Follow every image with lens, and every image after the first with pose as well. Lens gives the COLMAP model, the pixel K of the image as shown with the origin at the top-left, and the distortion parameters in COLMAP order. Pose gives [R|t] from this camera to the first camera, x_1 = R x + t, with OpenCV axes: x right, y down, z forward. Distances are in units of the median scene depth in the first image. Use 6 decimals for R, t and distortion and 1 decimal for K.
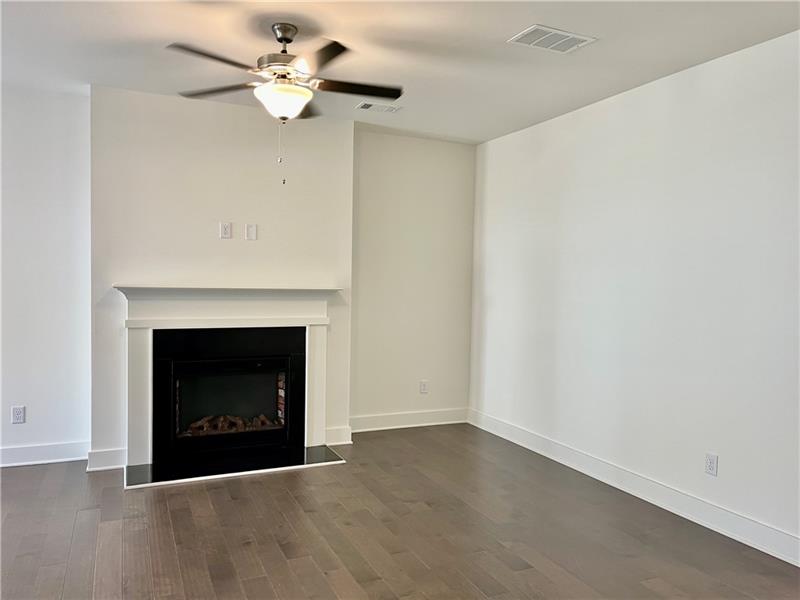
lens RADIAL K [[610.6, 0, 393.3], [0, 610.6, 307.7], [0, 0, 1]] dist [0.044449, -0.070071]
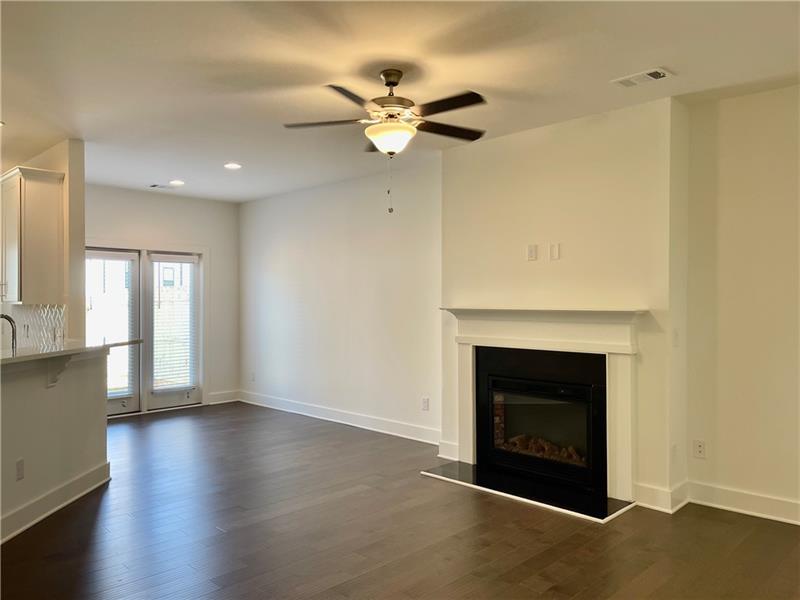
lens RADIAL K [[610.6, 0, 399.3], [0, 610.6, 296.5], [0, 0, 1]] dist [0.044449, -0.070071]
pose [[0.354869, -0.022324, -0.934649, 0.587720], [-0.039101, 0.998486, -0.038695, -0.006011], [0.934098, 0.050277, 0.353459, 0.434642]]
